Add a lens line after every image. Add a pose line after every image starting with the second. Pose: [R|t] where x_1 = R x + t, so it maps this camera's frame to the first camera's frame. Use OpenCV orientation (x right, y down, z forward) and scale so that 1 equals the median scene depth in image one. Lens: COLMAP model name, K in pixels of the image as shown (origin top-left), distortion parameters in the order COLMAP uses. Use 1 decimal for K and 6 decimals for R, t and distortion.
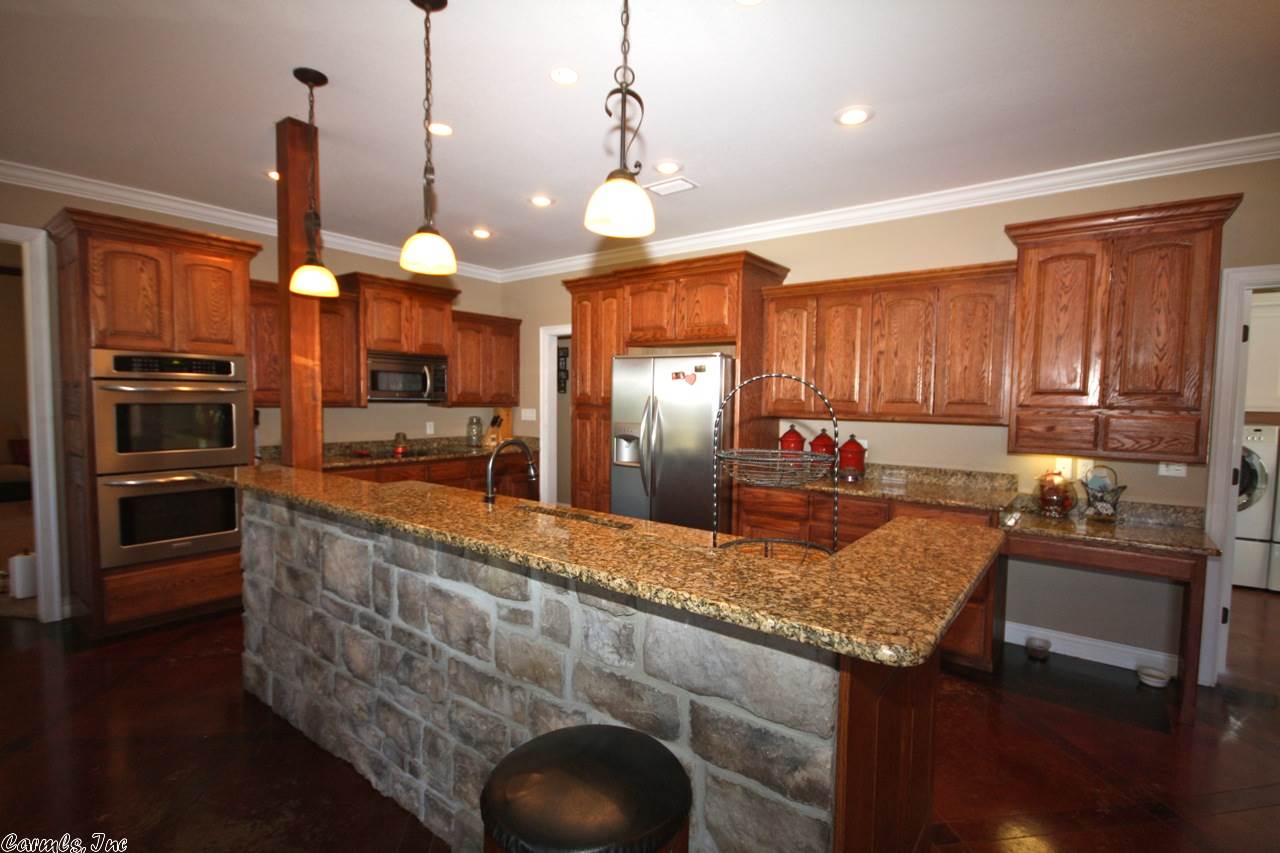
lens RADIAL K [[596.9, 0, 639.0], [0, 596.9, 428.6], [0, 0, 1]] dist [-0.000847, -0.001358]
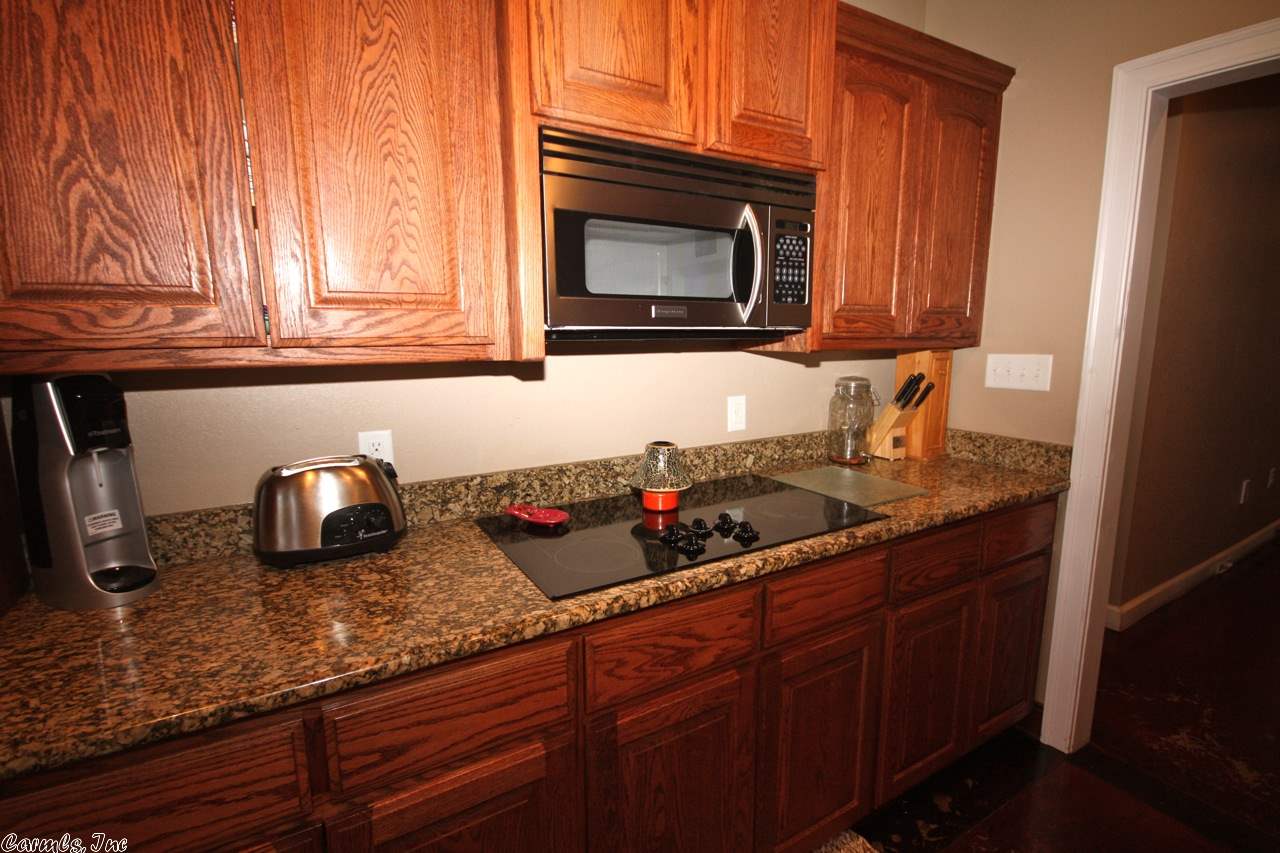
lens RADIAL K [[596.9, 0, 638.1], [0, 596.9, 430.4], [0, 0, 1]] dist [-0.000847, -0.001358]
pose [[0.928132, 0.043108, -0.369746, -0.280859], [-0.000090, 0.993298, 0.115579, -0.031985], [0.372250, -0.107240, 0.921916, 0.674212]]
